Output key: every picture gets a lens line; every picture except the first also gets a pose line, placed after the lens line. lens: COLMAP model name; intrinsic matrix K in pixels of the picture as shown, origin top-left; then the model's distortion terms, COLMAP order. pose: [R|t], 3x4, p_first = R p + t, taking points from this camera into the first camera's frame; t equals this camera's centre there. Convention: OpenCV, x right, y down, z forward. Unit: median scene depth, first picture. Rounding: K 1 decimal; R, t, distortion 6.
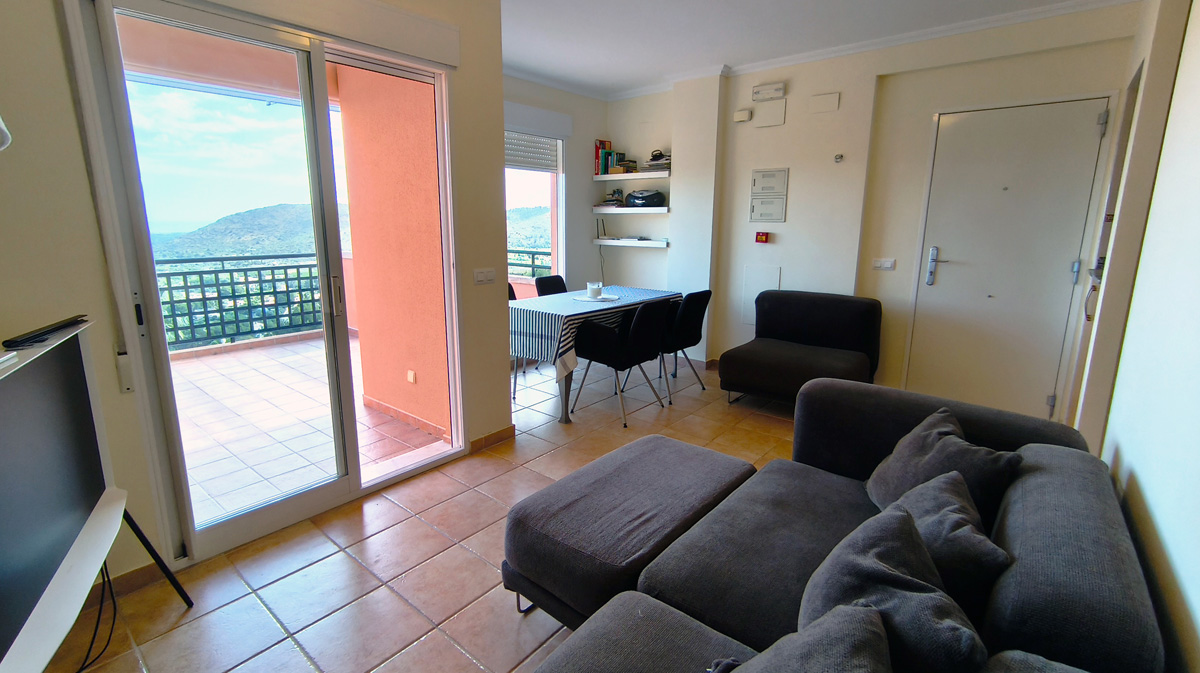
lens RADIAL K [[524.2, 0, 597.6], [0, 524.2, 327.4], [0, 0, 1]] dist [-0.000853, 0.002375]
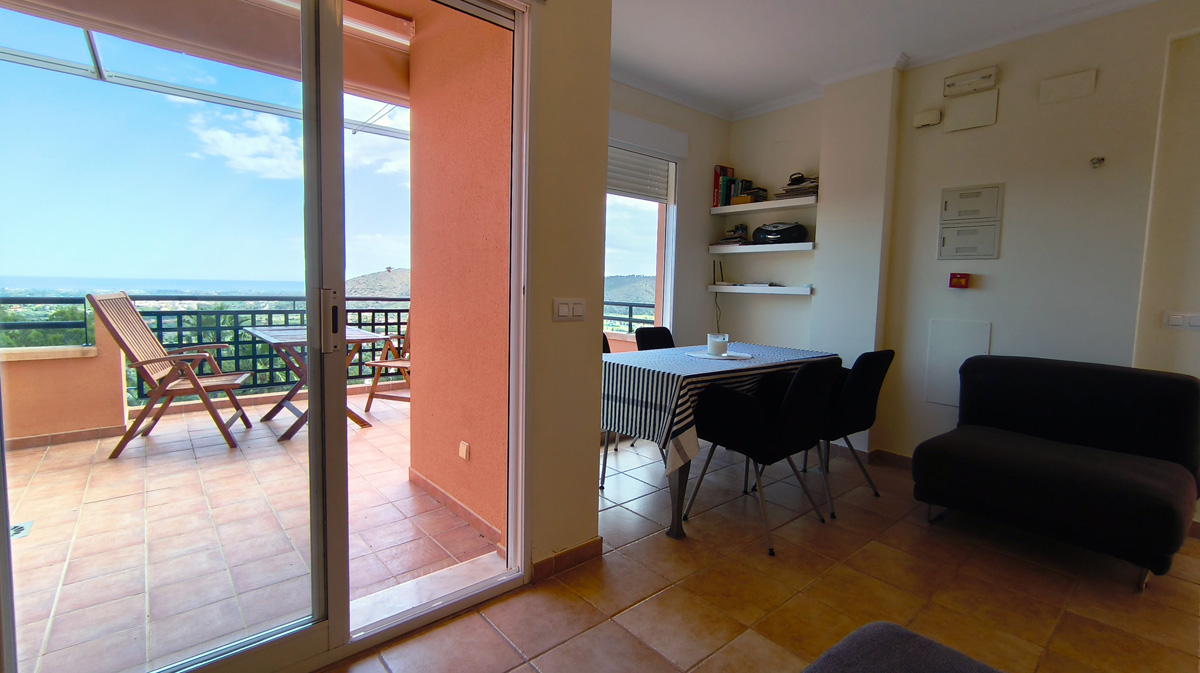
lens RADIAL K [[524.2, 0, 596.4], [0, 524.2, 336.2], [0, 0, 1]] dist [-0.000853, 0.002375]
pose [[0.984343, 0.034448, -0.172866, -0.044889], [-0.052826, 0.993291, -0.102869, 0.001385], [0.168162, 0.110390, 0.979559, 0.242155]]
